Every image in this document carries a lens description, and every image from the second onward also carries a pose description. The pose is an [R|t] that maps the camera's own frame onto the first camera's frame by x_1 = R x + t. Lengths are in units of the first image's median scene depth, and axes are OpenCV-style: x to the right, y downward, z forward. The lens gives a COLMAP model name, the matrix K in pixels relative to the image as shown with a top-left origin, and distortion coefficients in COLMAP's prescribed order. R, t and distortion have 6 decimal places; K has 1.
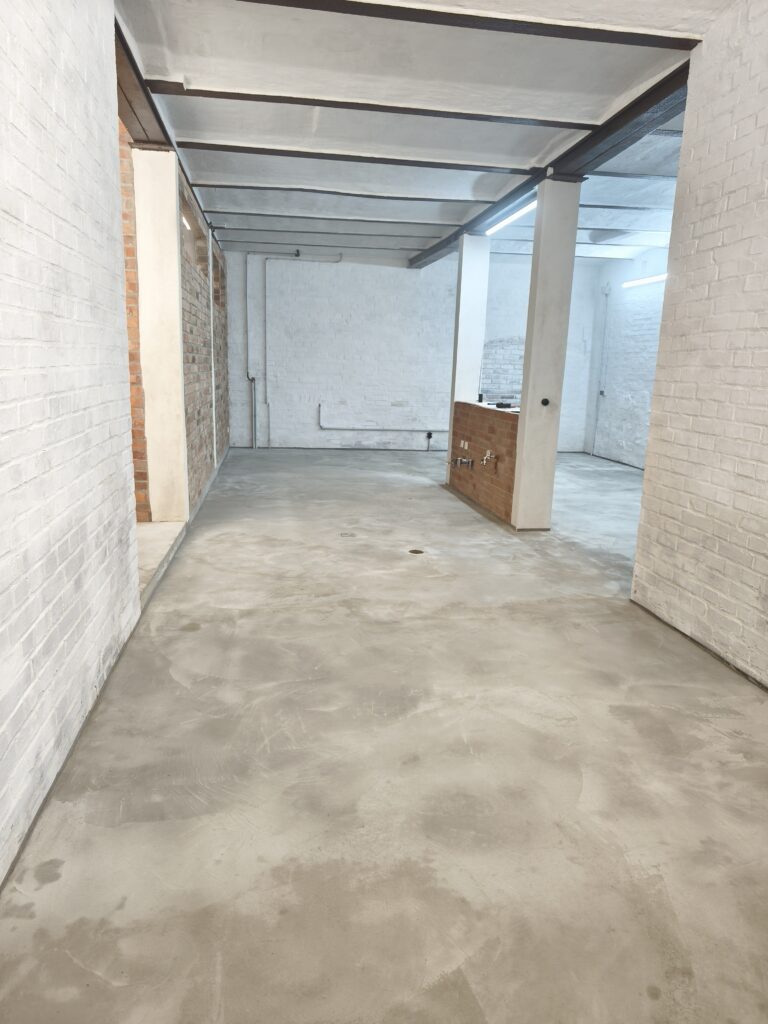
lens RADIAL K [[696.0, 0, 384.0], [0, 696.0, 512.0], [0, 0, 1]] dist [0.004762, -0.002999]
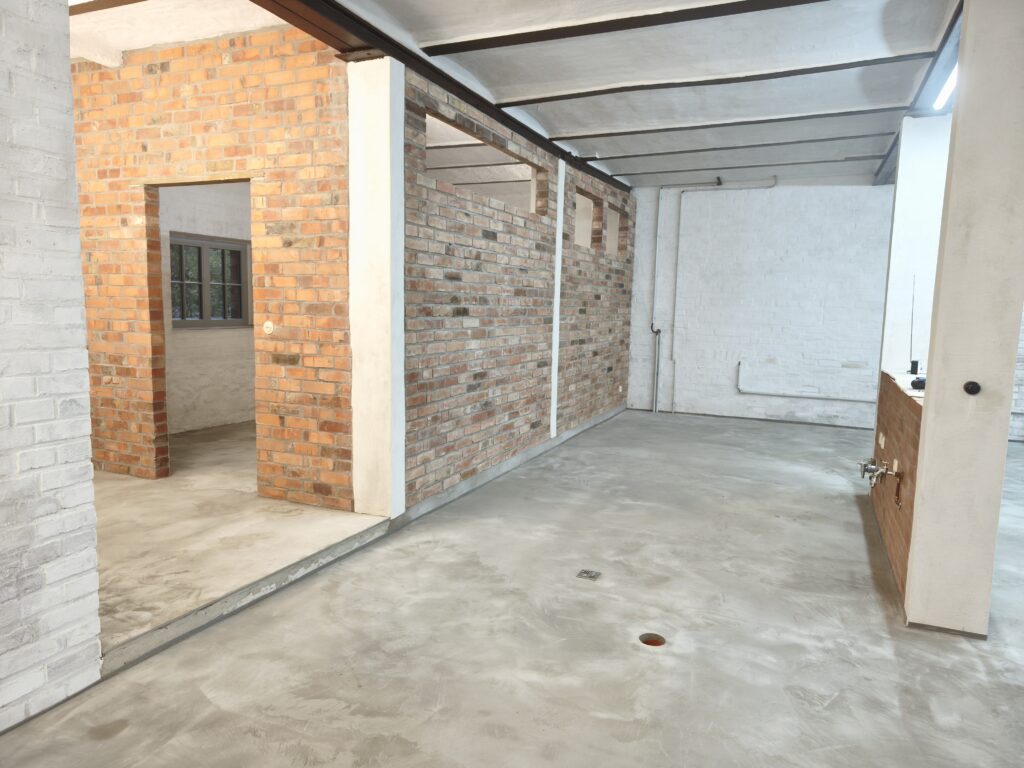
lens RADIAL K [[678.6, 0, 512.0], [0, 678.6, 384.0], [0, 0, 1]] dist [0.000046, -0.003982]
pose [[0.835087, 0.050329, -0.547811, 0.225102], [-0.106381, 0.991784, -0.071051, -0.090782], [0.539734, 0.117611, 0.833580, 0.409137]]
